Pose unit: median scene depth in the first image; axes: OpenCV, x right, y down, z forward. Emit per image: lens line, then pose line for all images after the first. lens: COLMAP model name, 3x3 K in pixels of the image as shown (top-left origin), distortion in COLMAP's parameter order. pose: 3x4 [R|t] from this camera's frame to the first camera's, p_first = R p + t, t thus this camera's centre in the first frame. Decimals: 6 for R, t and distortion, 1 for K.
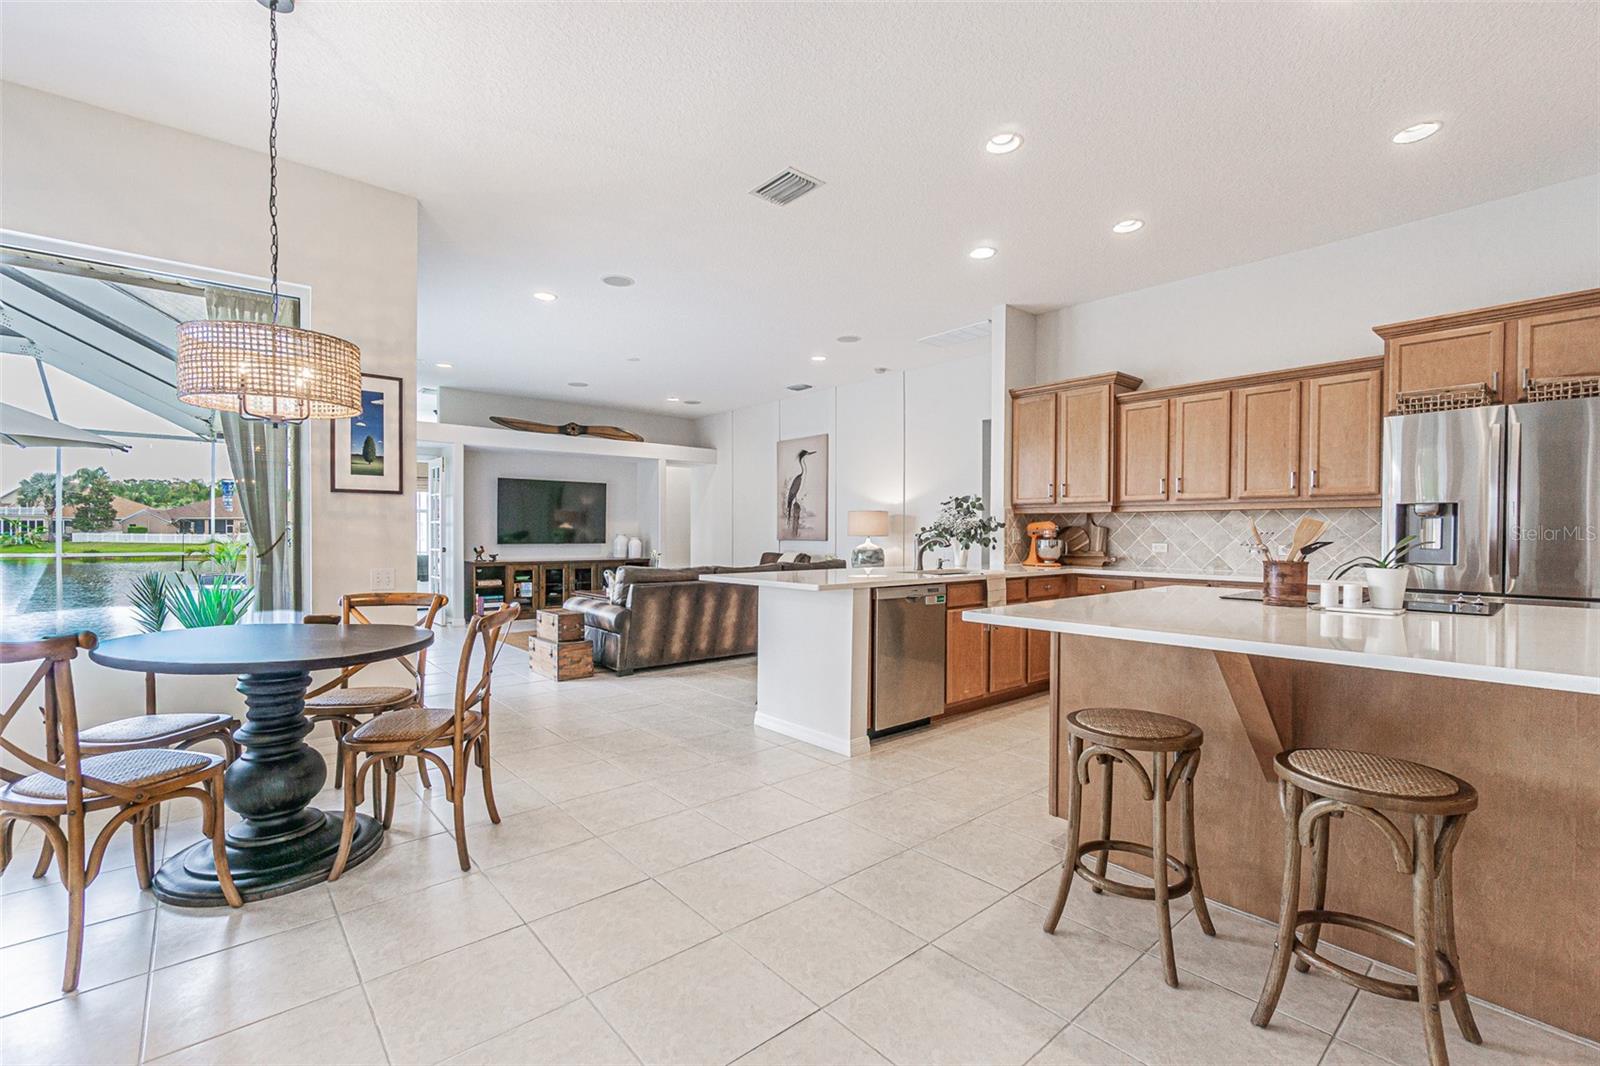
lens RADIAL K [[706.1, 0, 793.4], [0, 706.1, 551.0], [0, 0, 1]] dist [-0.006408, -0.000254]
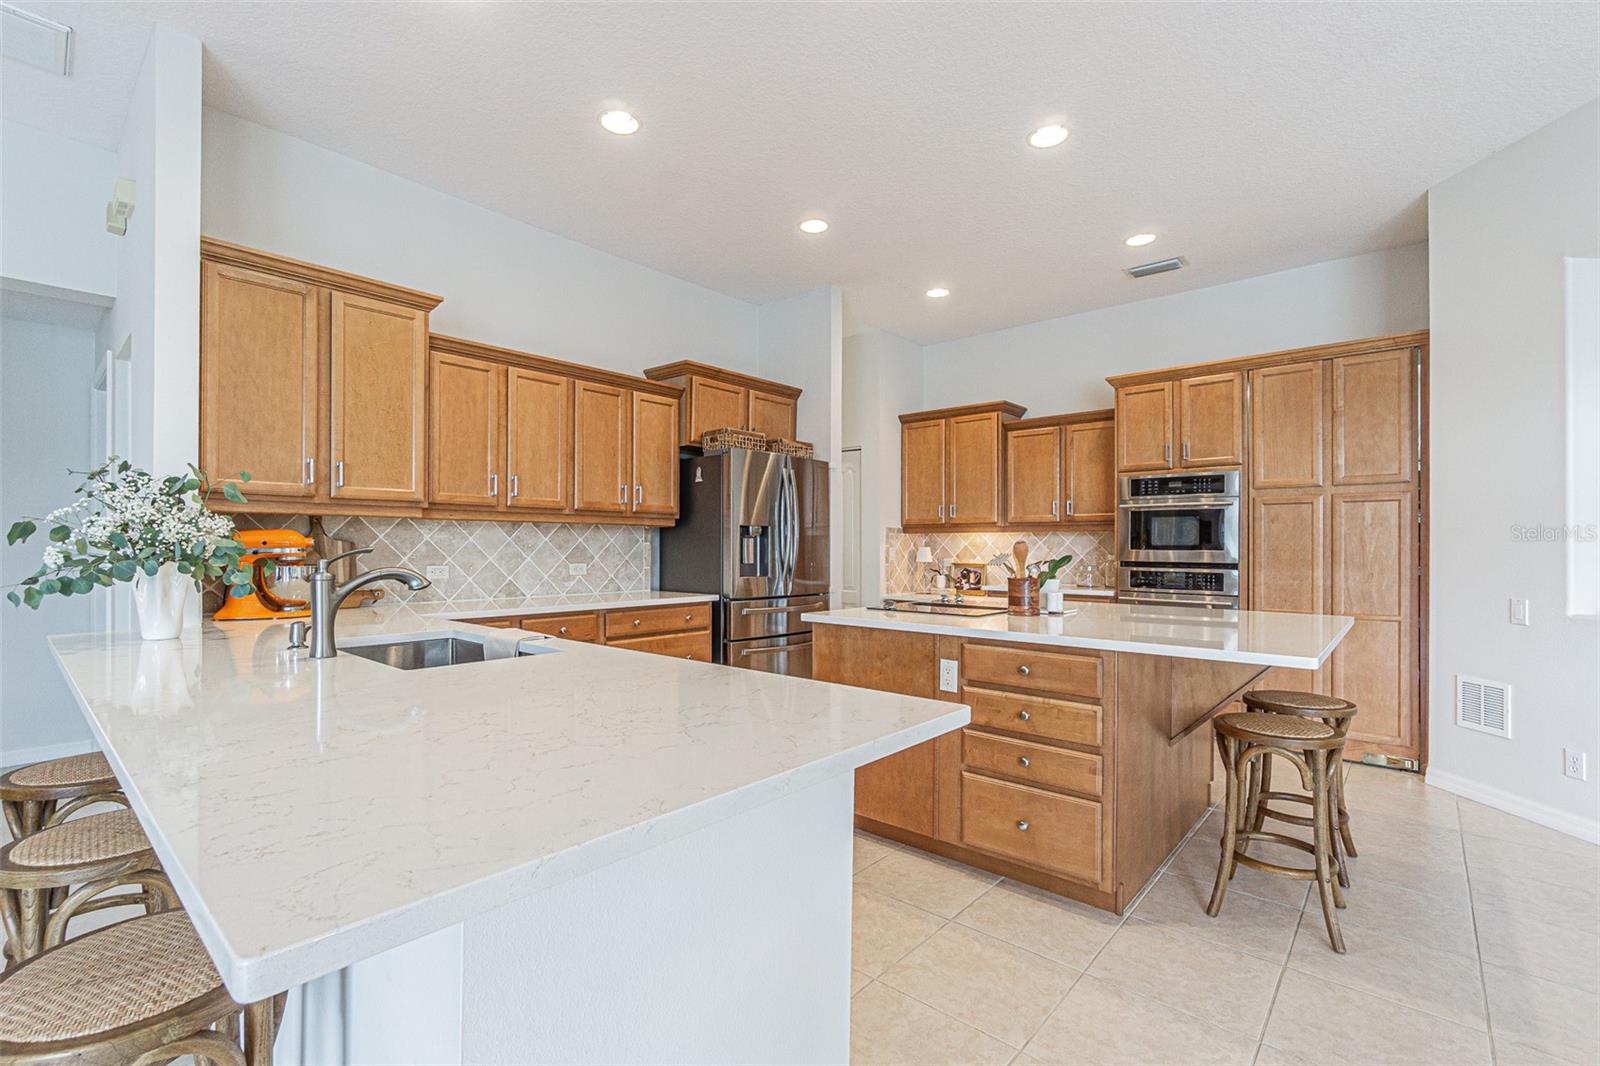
lens RADIAL K [[706.1, 0, 793.4], [0, 706.1, 551.0], [0, 0, 1]] dist [-0.006408, -0.000254]
pose [[-0.137061, -0.009695, 0.990515, -0.163381], [0.021960, 0.999677, 0.012823, -0.020916], [-0.990319, 0.023509, -0.136804, 0.593002]]
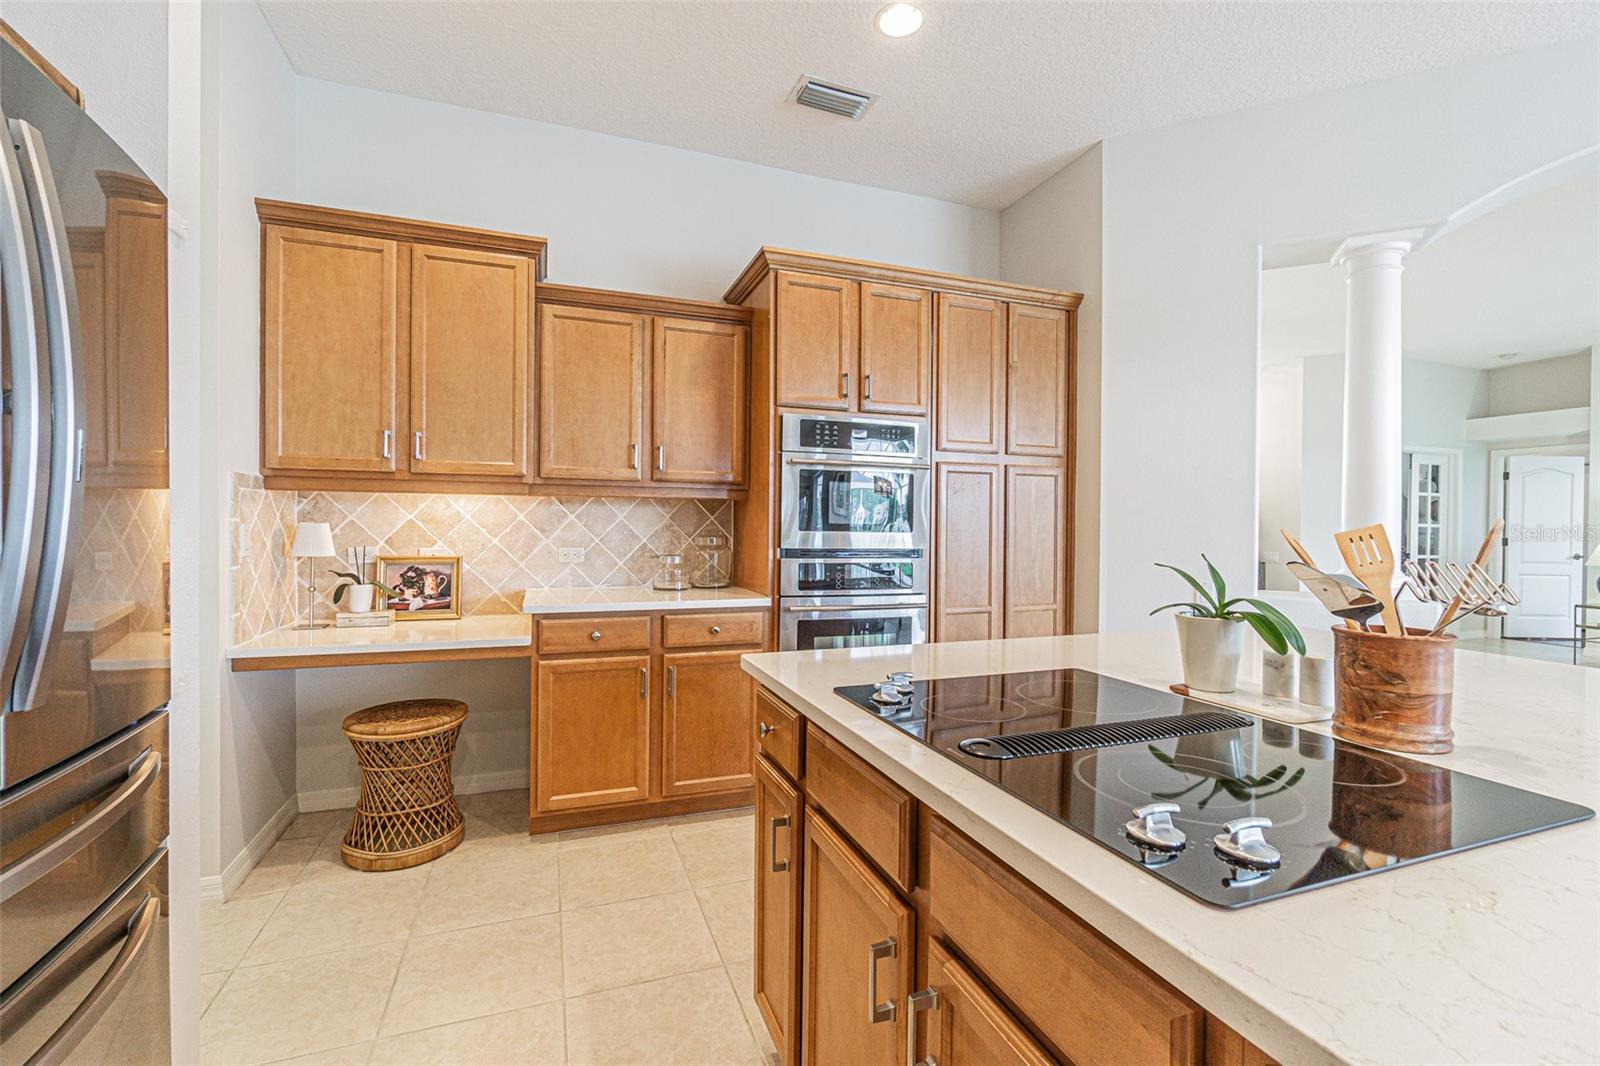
lens RADIAL K [[681.5, 0, 781.7], [0, 681.5, 528.9], [0, 0, 1]] dist [-0.001732, -0.000158]
pose [[-0.933128, -0.014526, 0.359251, 0.337024], [-0.003574, 0.999509, 0.031131, -0.020164], [-0.359527, 0.027766, -0.932721, 0.568008]]
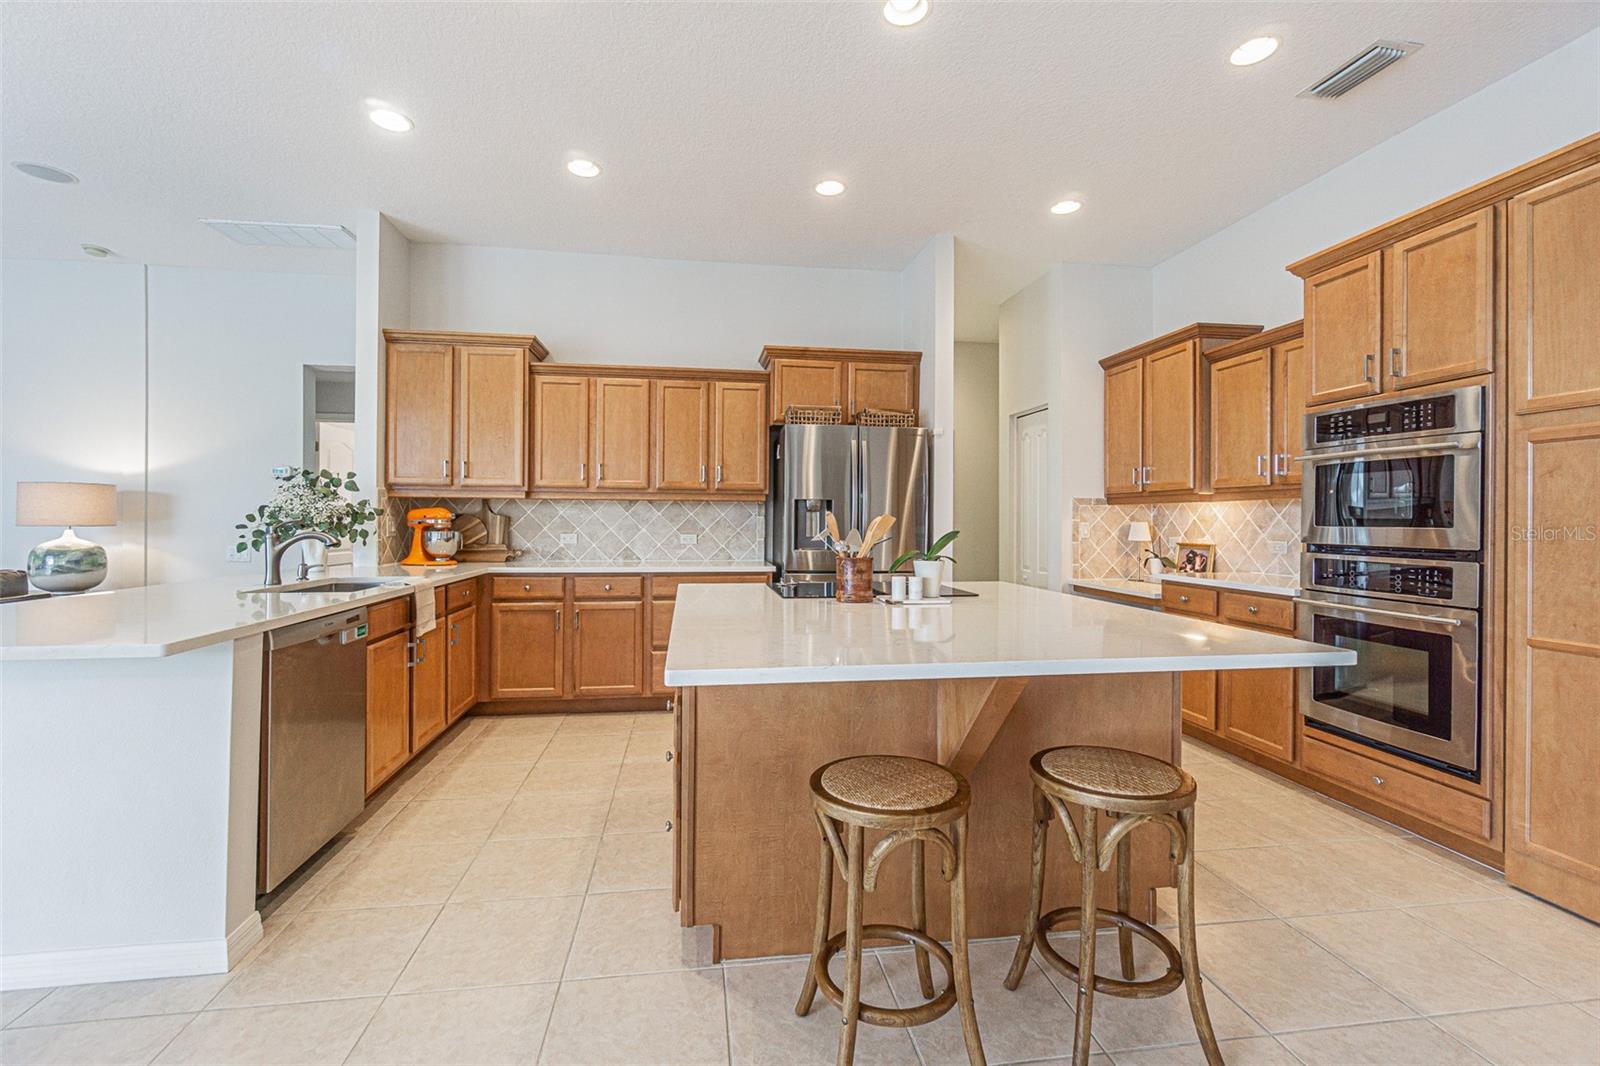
lens RADIAL K [[689.3, 0, 795.3], [0, 689.3, 526.0], [0, 0, 1]] dist [-0.003042, -0.000468]
pose [[0.531500, -0.007254, 0.847027, -0.065389], [0.017868, 0.999837, -0.002649, -0.010632], [-0.846870, 0.016543, 0.531543, 0.215958]]
